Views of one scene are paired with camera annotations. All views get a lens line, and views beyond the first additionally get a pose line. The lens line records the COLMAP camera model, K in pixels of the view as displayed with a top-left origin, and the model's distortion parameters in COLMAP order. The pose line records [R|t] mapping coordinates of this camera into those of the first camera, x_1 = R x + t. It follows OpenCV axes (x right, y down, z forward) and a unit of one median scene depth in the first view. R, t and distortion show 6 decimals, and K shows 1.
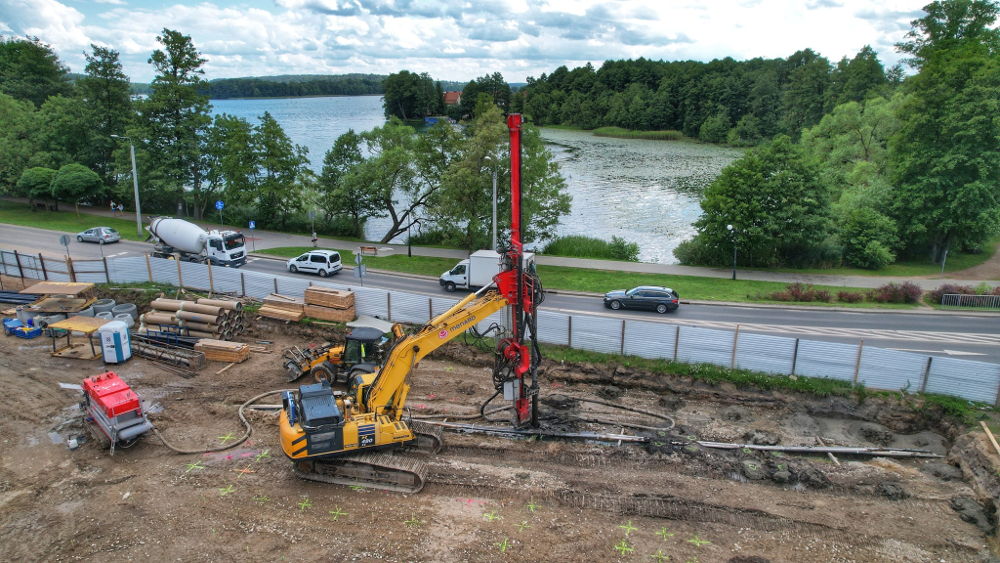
lens RADIAL K [[645.9, 0, 495.6], [0, 645.9, 279.8], [0, 0, 1]] dist [-0.080290, 0.076211]
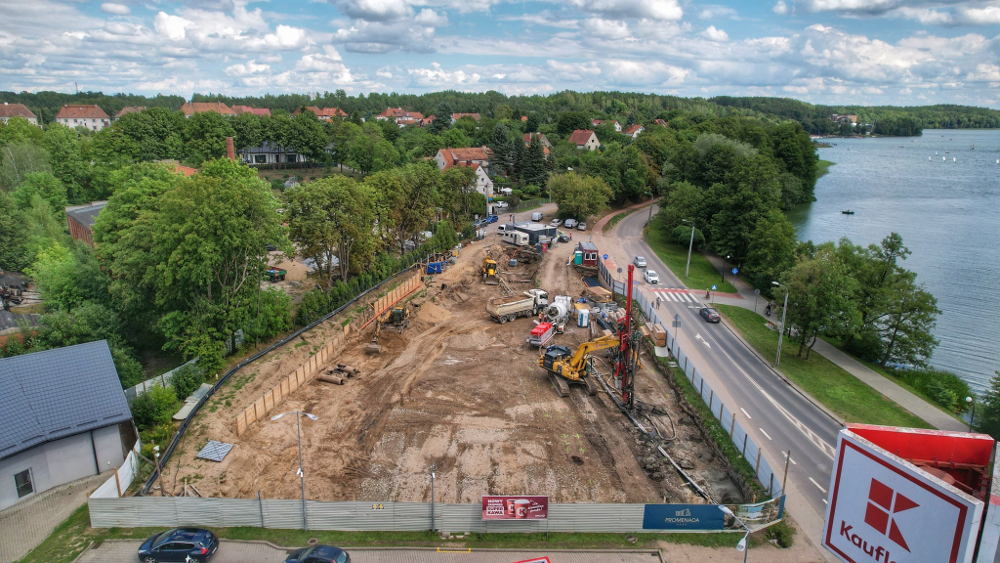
lens RADIAL K [[645.9, 0, 495.6], [0, 645.9, 279.8], [0, 0, 1]] dist [-0.080290, 0.076211]
pose [[0.354052, 0.248101, -0.901717, 1.862479], [-0.283741, 0.947221, 0.149212, -0.396127], [0.891144, 0.203026, 0.405762, -0.357620]]
